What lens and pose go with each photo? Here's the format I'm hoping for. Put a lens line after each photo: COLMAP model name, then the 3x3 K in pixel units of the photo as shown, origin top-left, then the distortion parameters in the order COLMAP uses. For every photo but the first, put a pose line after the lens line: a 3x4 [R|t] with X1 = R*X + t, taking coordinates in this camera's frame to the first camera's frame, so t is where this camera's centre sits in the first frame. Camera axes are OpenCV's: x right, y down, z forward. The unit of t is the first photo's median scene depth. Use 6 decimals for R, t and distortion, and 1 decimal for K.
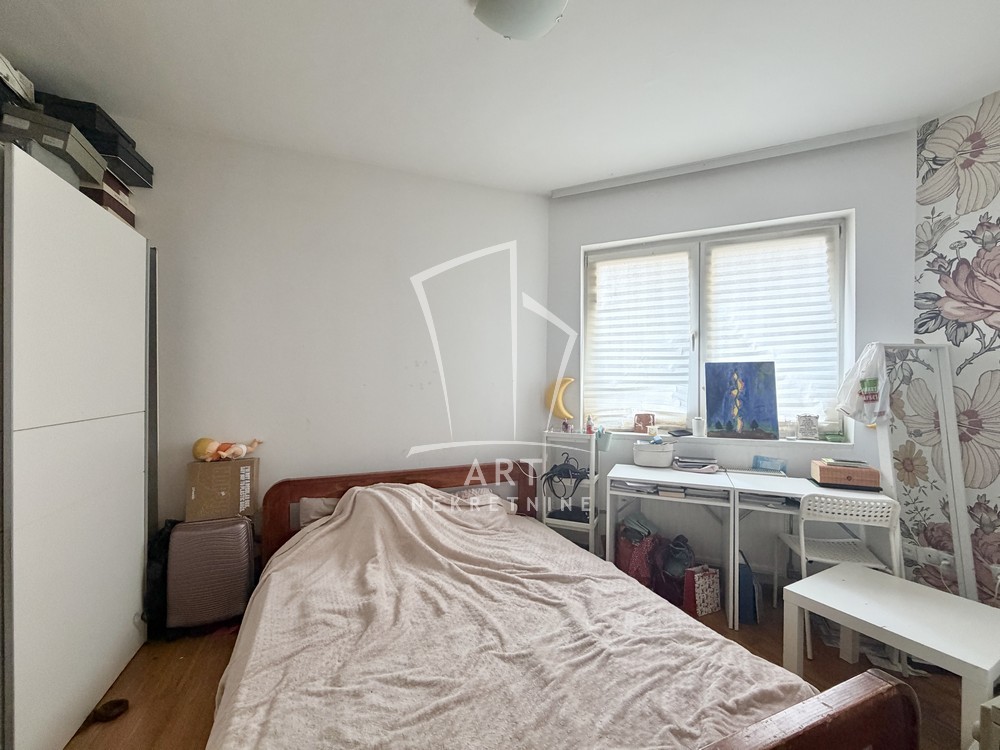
lens RADIAL K [[398.8, 0, 496.0], [0, 398.8, 376.3], [0, 0, 1]] dist [0.001359, 0.000351]
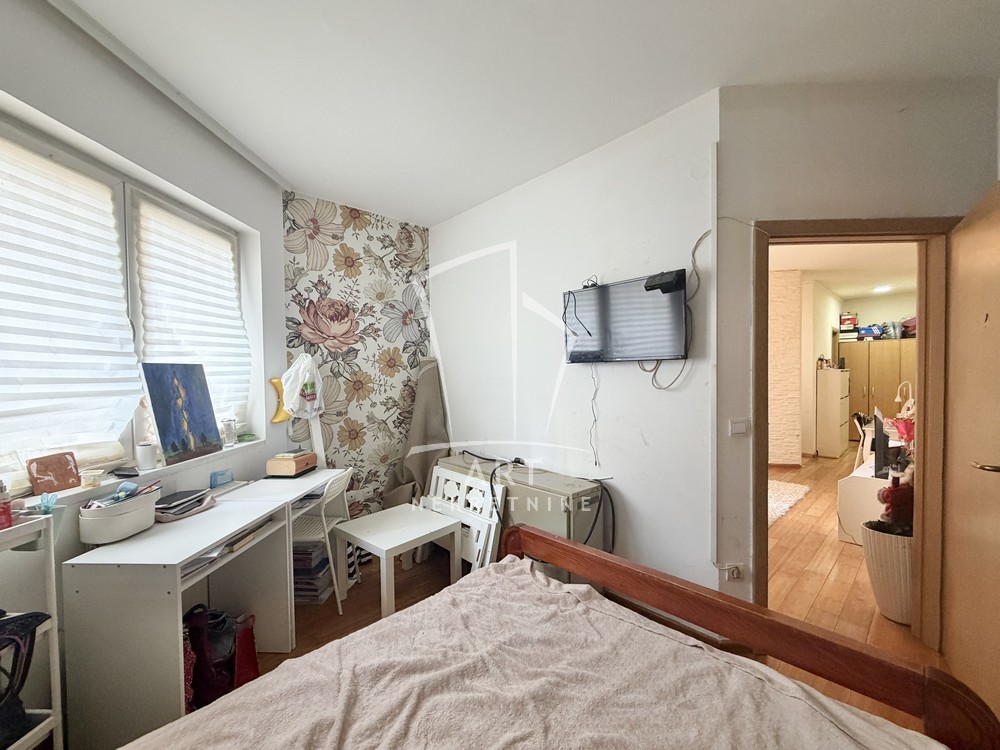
lens RADIAL K [[398.8, 0, 496.0], [0, 398.8, 376.3], [0, 0, 1]] dist [0.001359, 0.000351]
pose [[-0.341124, -0.003920, 0.940010, -0.420999], [-0.002315, 0.999992, 0.003330, -0.017274], [-0.940015, -0.001040, -0.341130, 0.804239]]
